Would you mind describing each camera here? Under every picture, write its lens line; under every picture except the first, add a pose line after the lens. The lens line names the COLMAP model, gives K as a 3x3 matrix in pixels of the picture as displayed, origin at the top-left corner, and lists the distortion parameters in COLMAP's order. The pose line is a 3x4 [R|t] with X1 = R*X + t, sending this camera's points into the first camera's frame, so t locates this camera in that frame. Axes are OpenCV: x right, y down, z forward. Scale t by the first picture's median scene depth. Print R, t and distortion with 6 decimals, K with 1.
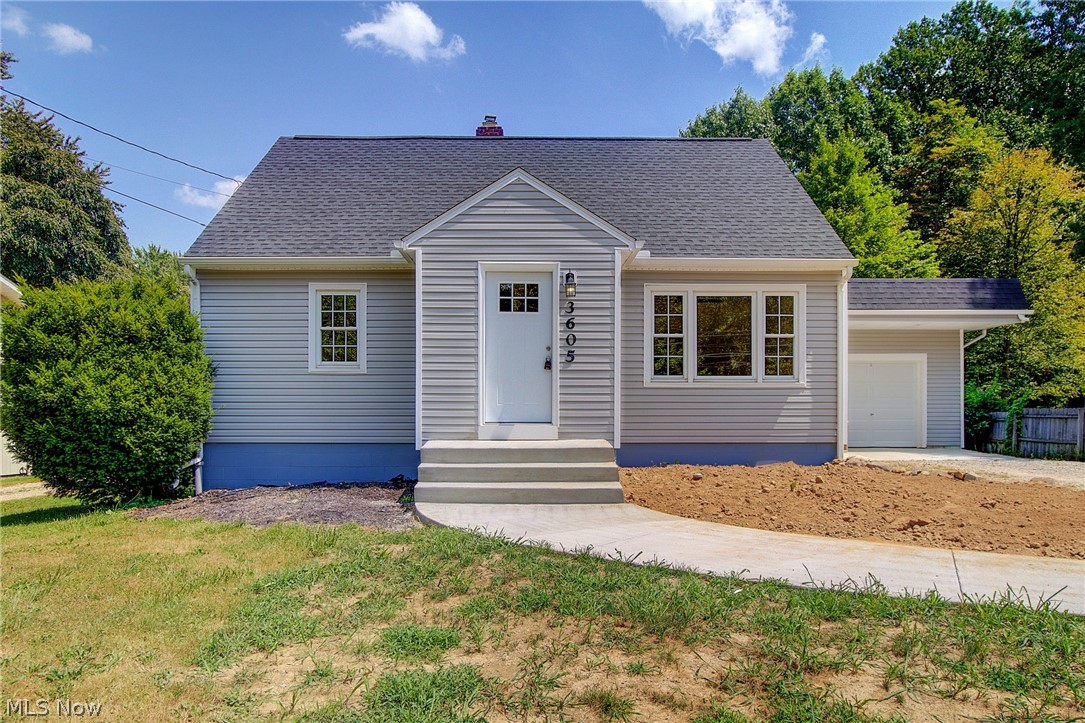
lens RADIAL K [[702.8, 0, 496.7], [0, 702.8, 426.8], [0, 0, 1]] dist [-0.020447, 0.002840]
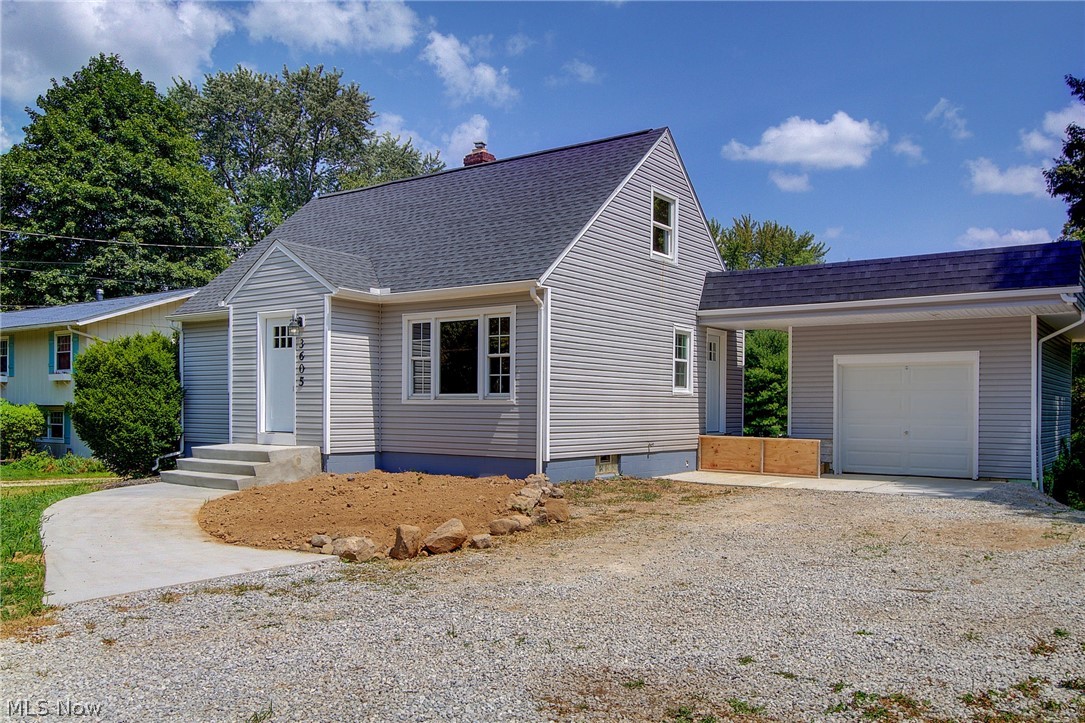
lens RADIAL K [[852.6, 0, 466.8], [0, 852.6, 411.6], [0, 0, 1]] dist [-0.010893, -0.019730]
pose [[0.796524, 0.006704, -0.604570, 1.145840], [-0.021698, 0.999611, -0.017503, -0.022017], [0.604218, 0.027060, 0.796360, -0.048055]]
